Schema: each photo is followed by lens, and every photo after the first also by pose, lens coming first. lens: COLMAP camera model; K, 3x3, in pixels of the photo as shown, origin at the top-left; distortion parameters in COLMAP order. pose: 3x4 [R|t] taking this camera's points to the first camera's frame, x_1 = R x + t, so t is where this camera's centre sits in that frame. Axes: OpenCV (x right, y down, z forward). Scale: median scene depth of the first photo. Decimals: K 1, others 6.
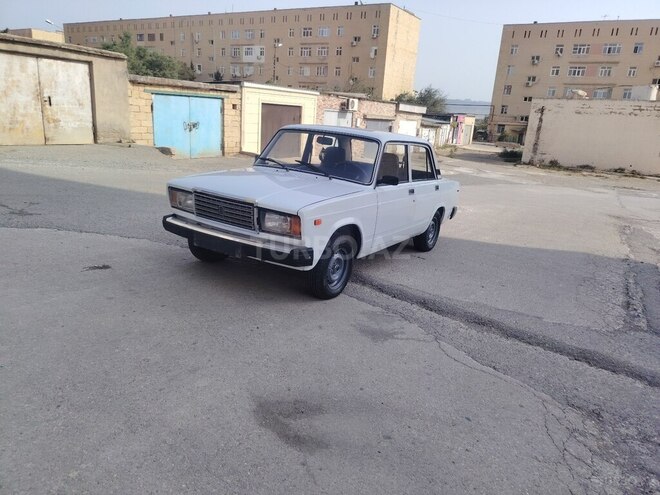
lens RADIAL K [[462.6, 0, 327.5], [0, 462.6, 247.9], [0, 0, 1]] dist [0.039229, -0.038067]
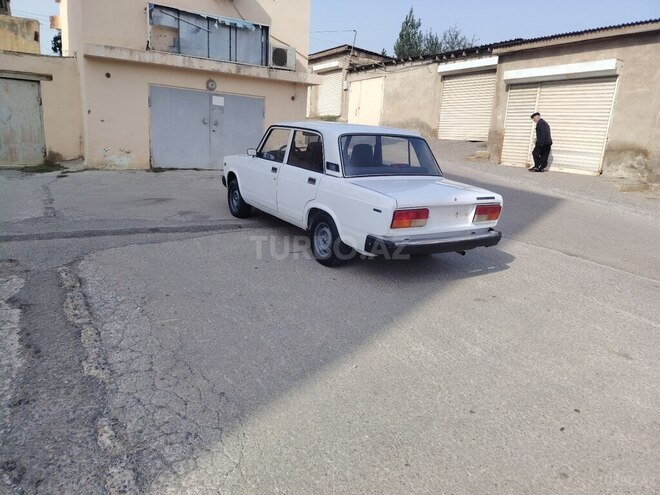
lens RADIAL K [[462.6, 0, 327.5], [0, 462.6, 247.9], [0, 0, 1]] dist [0.039229, -0.038067]
pose [[-0.415048, 0.105461, -0.903666, 0.302975], [-0.327712, 0.909256, 0.256629, -0.070398], [0.848728, 0.402655, -0.342825, 0.402445]]
